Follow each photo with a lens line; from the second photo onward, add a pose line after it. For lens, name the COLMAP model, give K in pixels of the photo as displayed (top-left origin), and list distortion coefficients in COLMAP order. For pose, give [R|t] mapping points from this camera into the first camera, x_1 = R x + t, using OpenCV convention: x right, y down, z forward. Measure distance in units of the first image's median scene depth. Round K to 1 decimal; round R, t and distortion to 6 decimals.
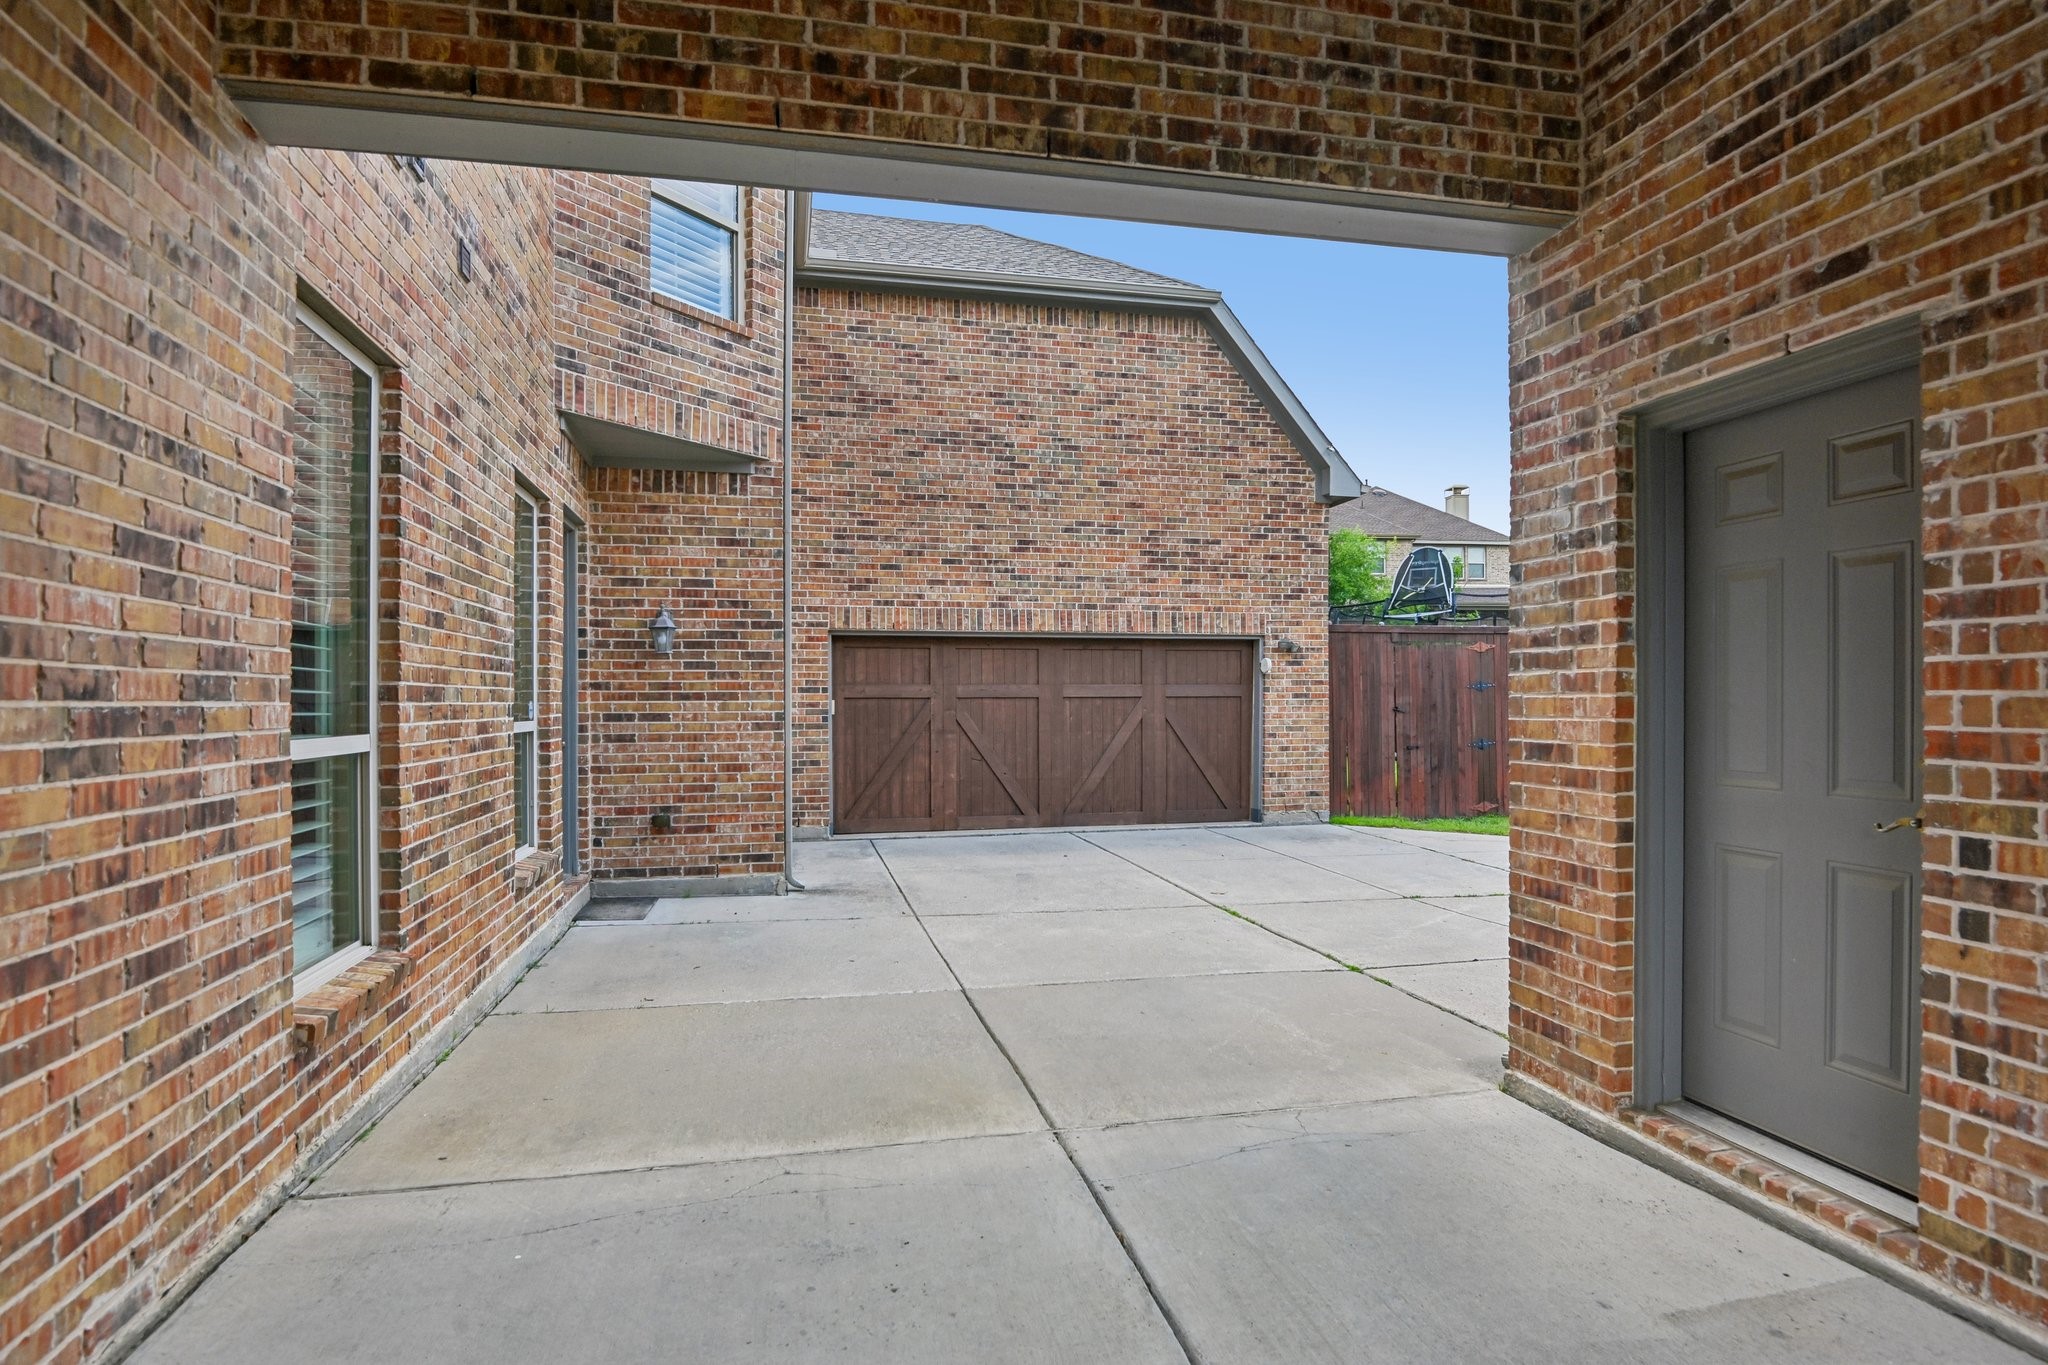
lens RADIAL K [[1116.3, 0, 1022.8], [0, 1116.3, 690.3], [0, 0, 1]] dist [-0.004793, -0.000377]
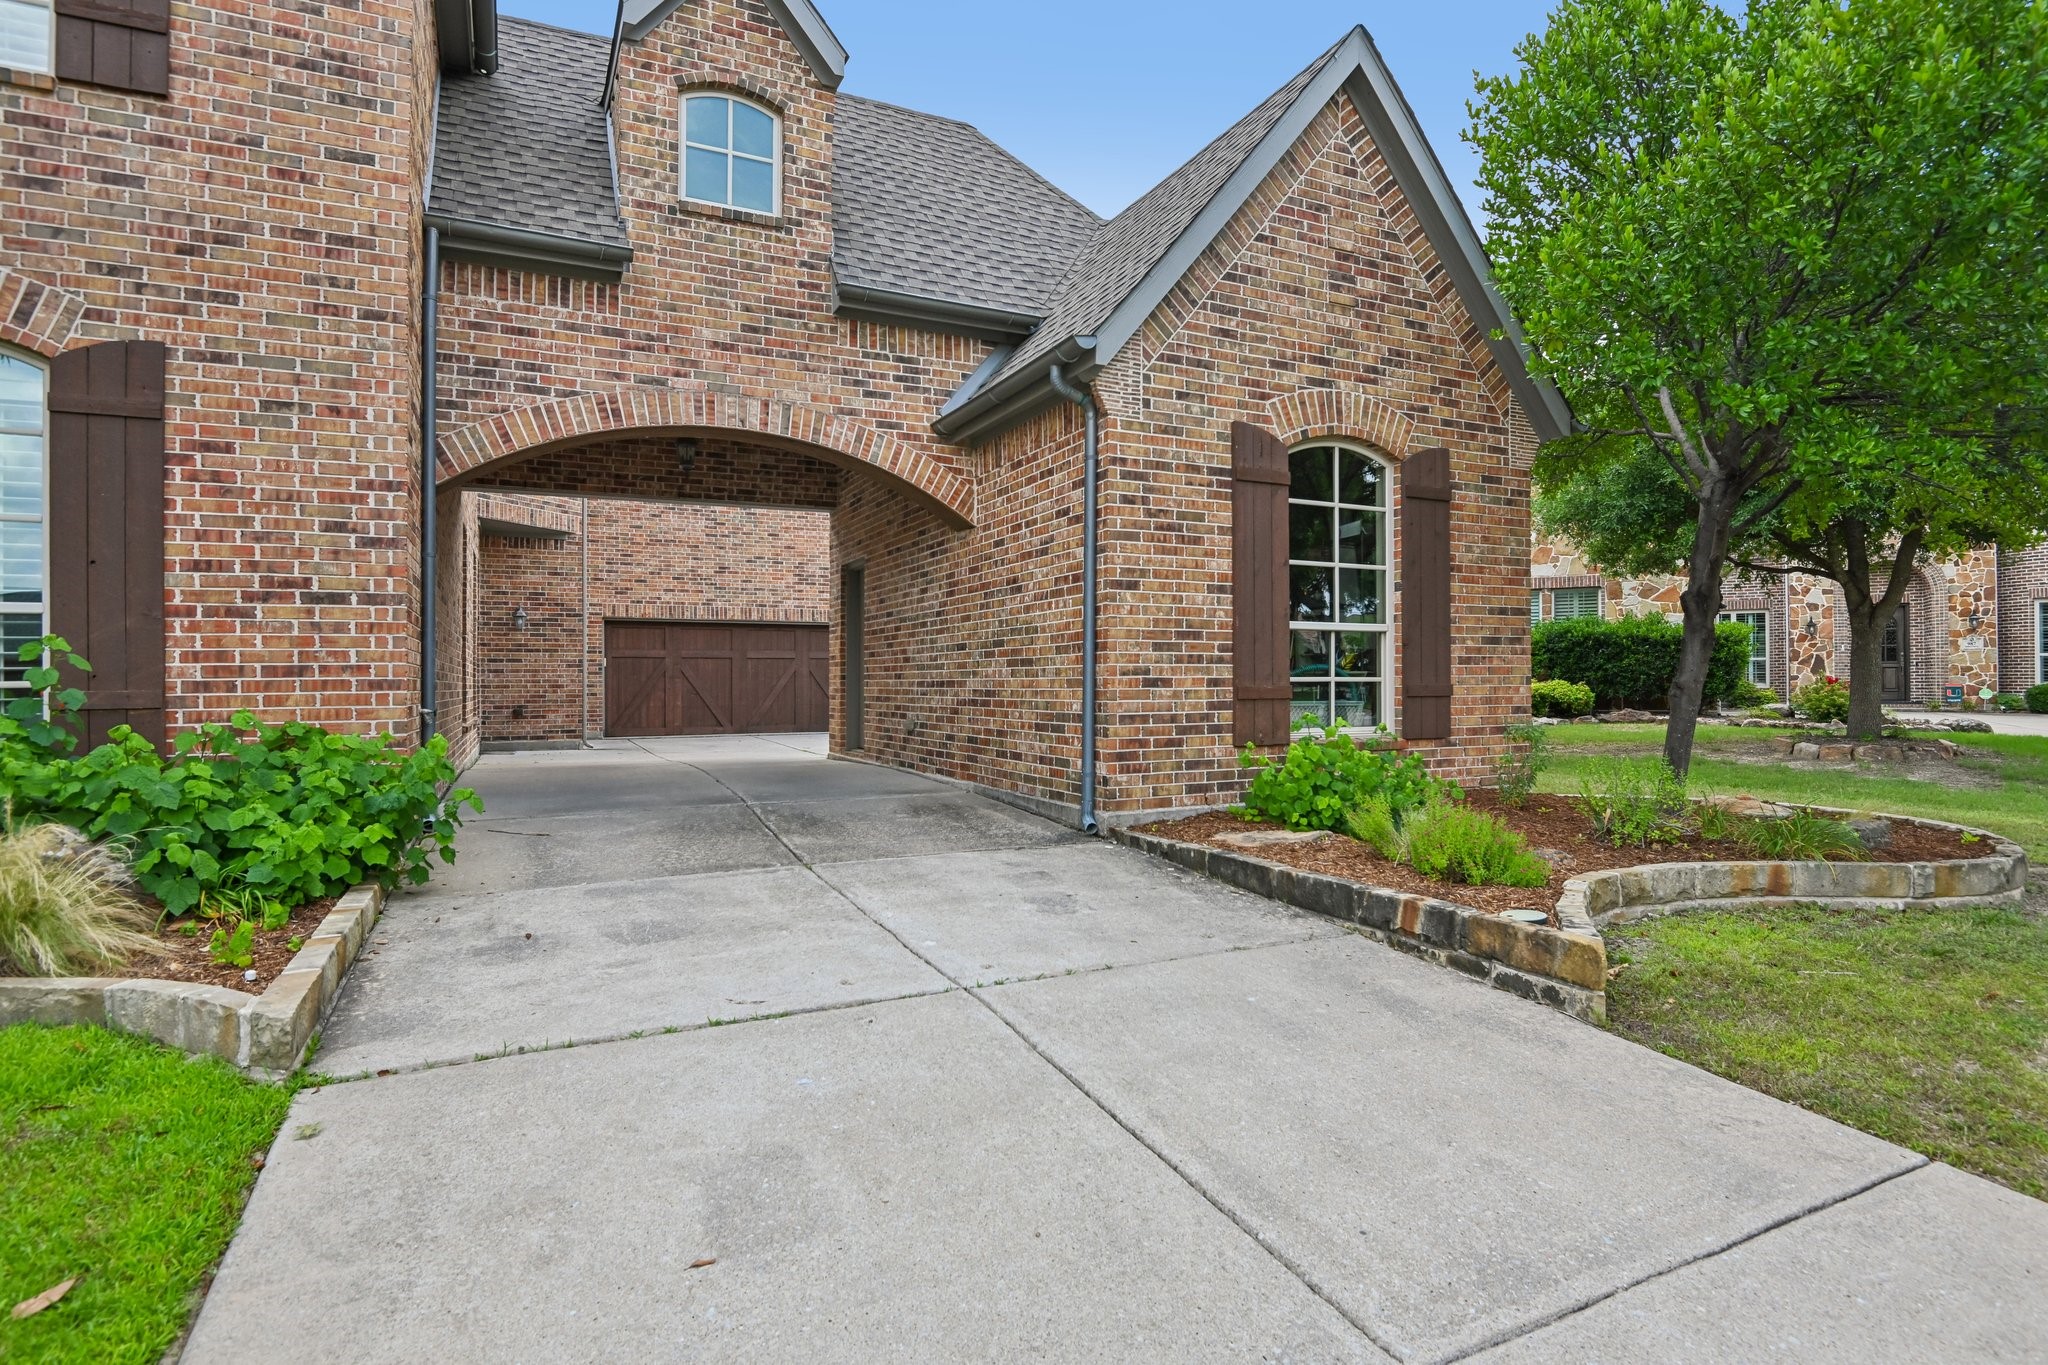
lens RADIAL K [[1042.7, 0, 1035.6], [0, 1042.7, 670.0], [0, 0, 1]] dist [-0.020989, -0.001141]
pose [[0.971545, 0.001807, 0.236848, 0.095273], [-0.001145, 0.999995, -0.002933, 0.031488], [-0.236852, 0.002578, 0.971542, -0.712976]]
